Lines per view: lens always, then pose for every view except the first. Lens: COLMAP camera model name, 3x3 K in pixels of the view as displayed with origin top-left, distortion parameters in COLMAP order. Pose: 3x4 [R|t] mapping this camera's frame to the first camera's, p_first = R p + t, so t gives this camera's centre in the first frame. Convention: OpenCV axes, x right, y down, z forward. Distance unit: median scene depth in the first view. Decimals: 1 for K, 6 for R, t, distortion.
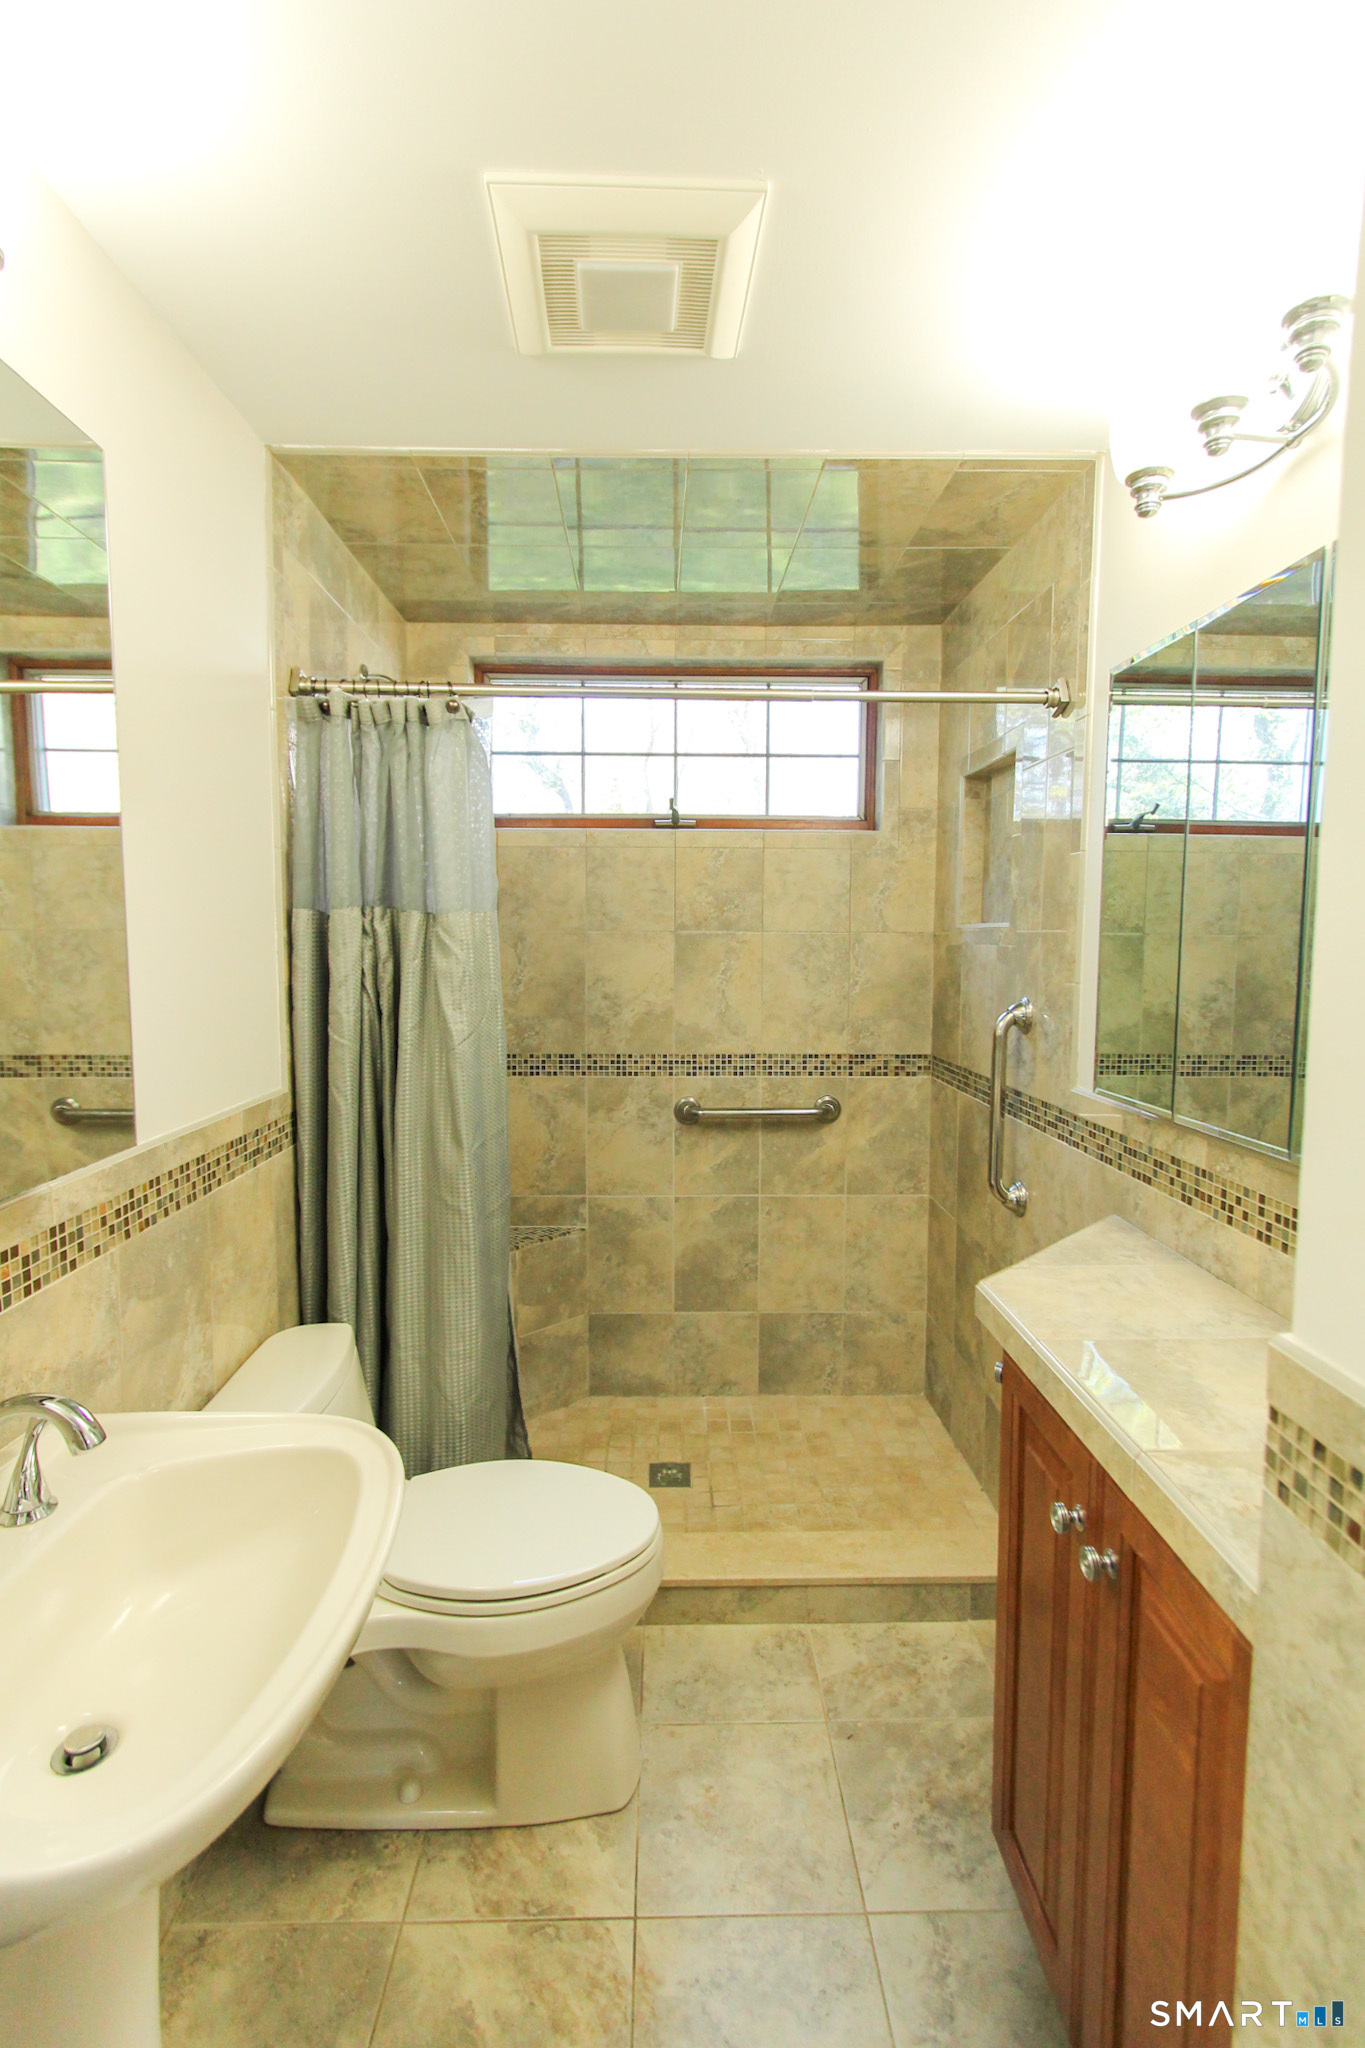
lens RADIAL K [[953.3, 0, 678.4], [0, 953.3, 1034.4], [0, 0, 1]] dist [-0.023475, 0.000151]
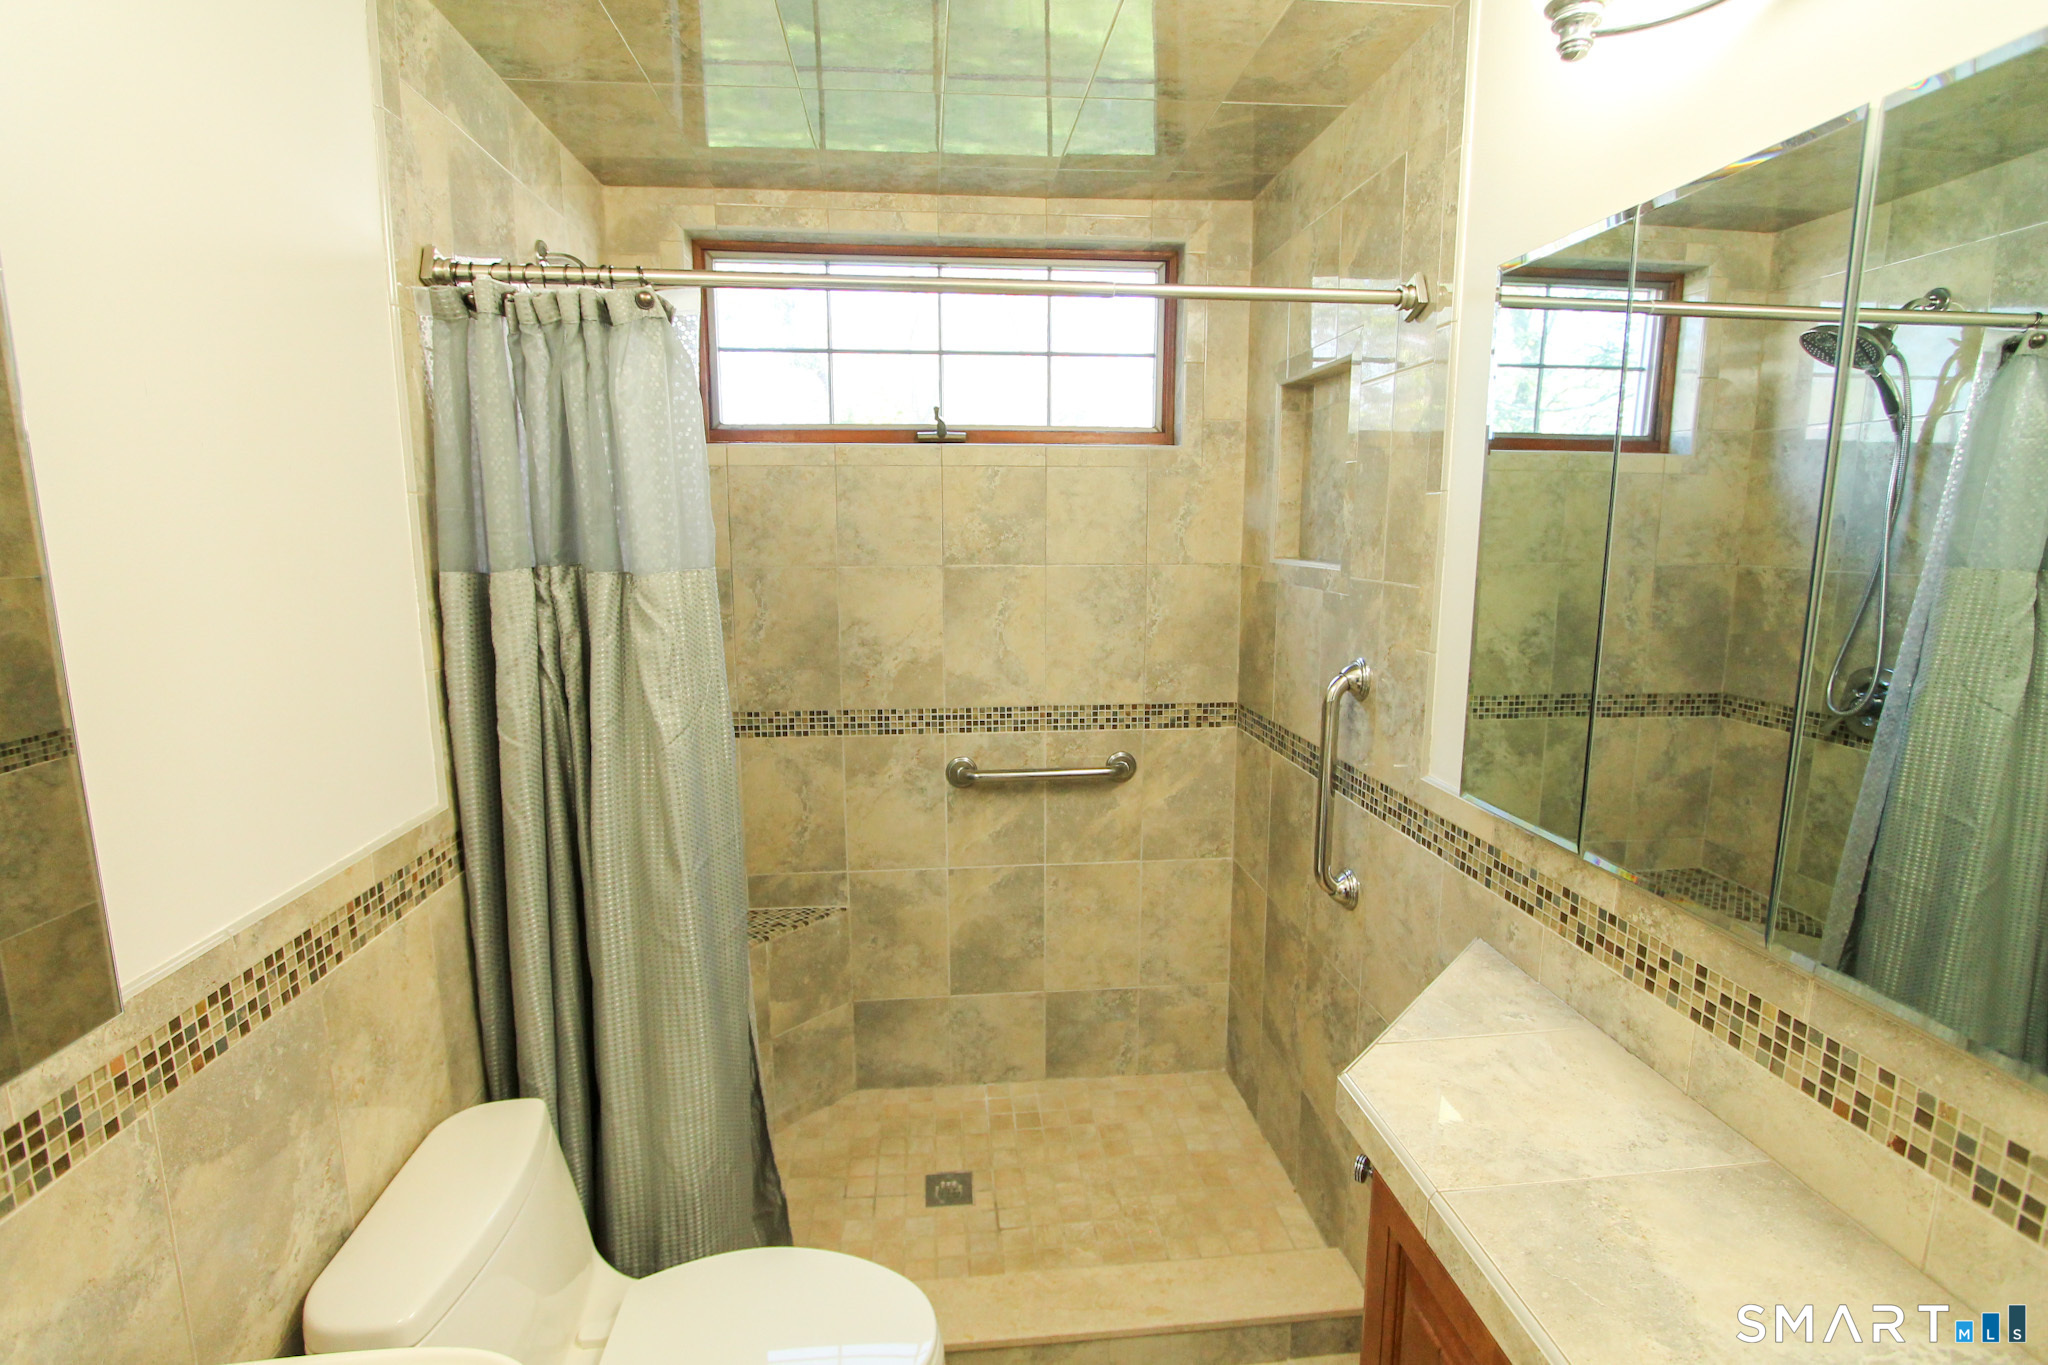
lens RADIAL K [[953.3, 0, 1020.1], [0, 953.3, 684.9], [0, 0, 1]] dist [-0.023475, 0.000151]
pose [[0.997152, -0.017081, 0.073463, 0.000354], [0.011777, 0.997332, 0.072037, -0.065514], [-0.074498, -0.070967, 0.994693, 0.147755]]
